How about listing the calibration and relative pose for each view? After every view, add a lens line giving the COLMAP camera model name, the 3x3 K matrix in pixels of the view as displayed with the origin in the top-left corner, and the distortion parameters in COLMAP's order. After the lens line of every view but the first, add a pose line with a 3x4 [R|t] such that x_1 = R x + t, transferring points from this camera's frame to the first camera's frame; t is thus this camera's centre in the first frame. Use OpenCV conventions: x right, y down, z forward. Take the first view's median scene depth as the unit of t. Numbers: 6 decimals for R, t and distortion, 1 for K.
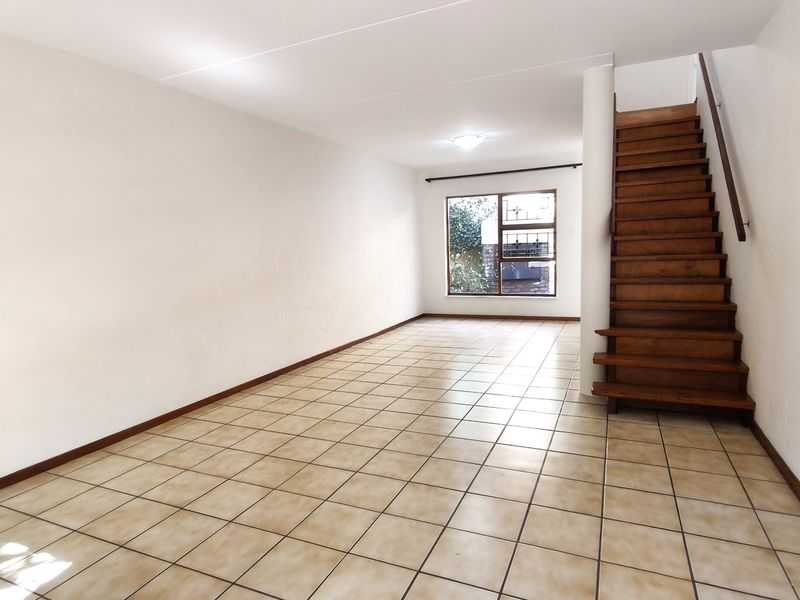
lens RADIAL K [[476.1, 0, 403.2], [0, 476.1, 301.5], [0, 0, 1]] dist [-0.002865, 0.000563]
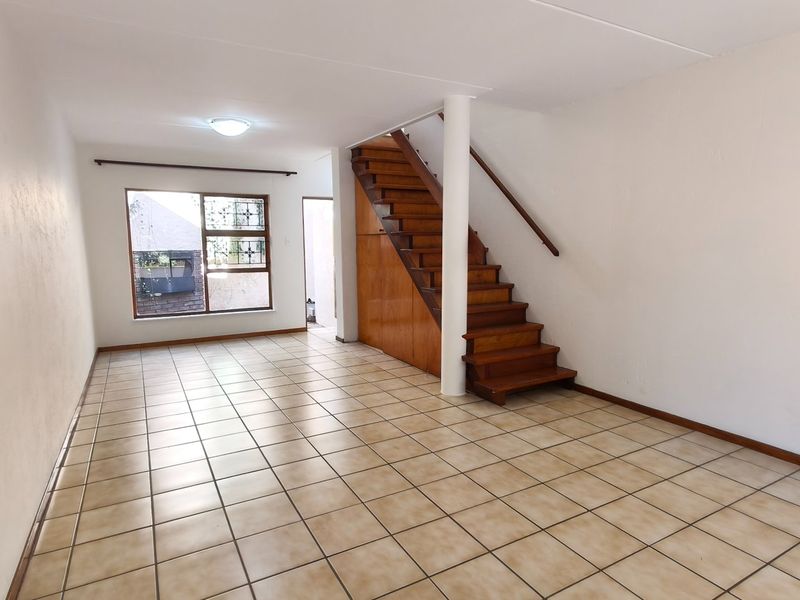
lens RADIAL K [[476.1, 0, 403.2], [0, 476.1, 301.5], [0, 0, 1]] dist [-0.002865, 0.000563]
pose [[0.597686, -0.066990, 0.798927, -0.527426], [0.079486, 0.996545, 0.024095, -0.052124], [-0.797780, 0.049103, 0.600946, 0.430732]]
